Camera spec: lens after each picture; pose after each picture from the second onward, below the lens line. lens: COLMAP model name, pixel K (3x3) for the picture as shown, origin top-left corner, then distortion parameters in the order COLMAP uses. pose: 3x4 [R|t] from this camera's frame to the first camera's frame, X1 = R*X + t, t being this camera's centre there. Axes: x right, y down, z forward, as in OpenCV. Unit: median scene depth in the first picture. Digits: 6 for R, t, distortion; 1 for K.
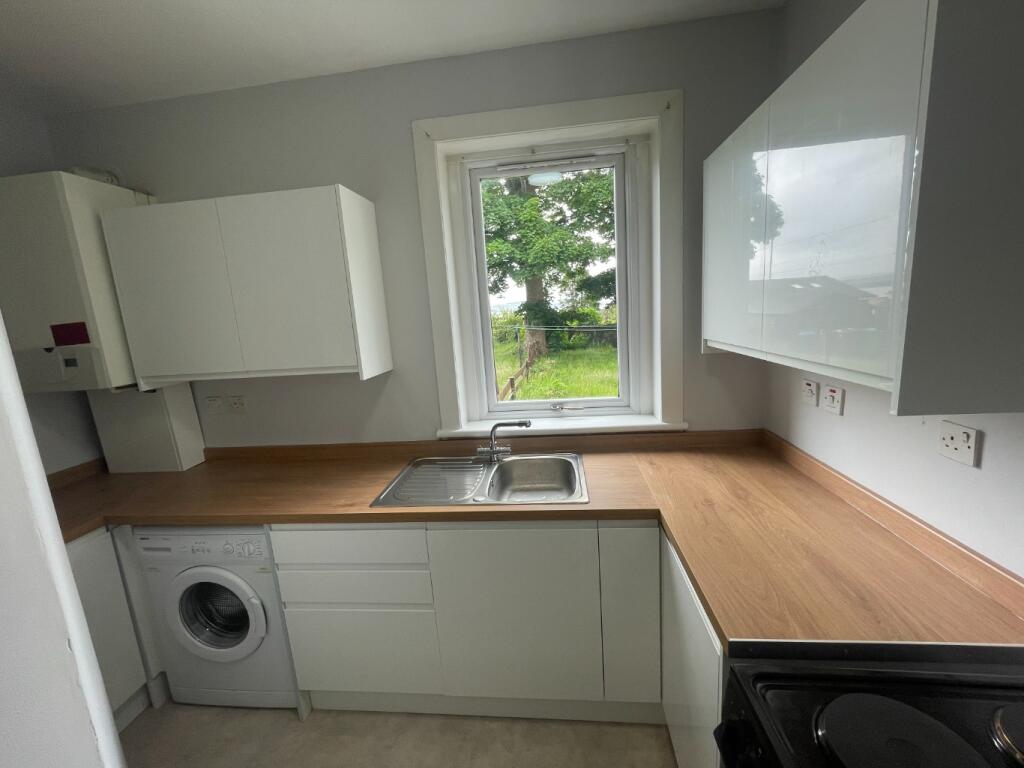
lens RADIAL K [[417.5, 0, 512.0], [0, 417.5, 384.0], [0, 0, 1]] dist [-0.000358, 0.000258]
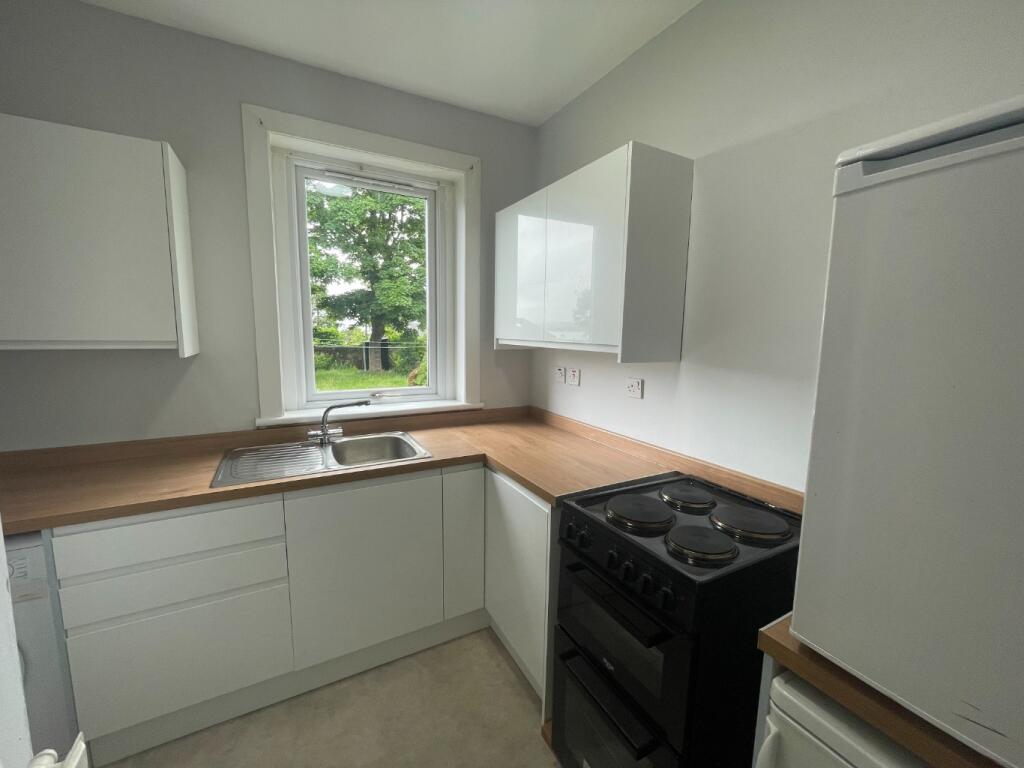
lens RADIAL K [[417.5, 0, 512.0], [0, 417.5, 384.0], [0, 0, 1]] dist [-0.000358, 0.000258]
pose [[0.819065, 0.004778, 0.573680, -0.271007], [0.030497, 0.998189, -0.051855, 0.108252], [-0.572889, 0.059969, 0.817436, -0.139265]]
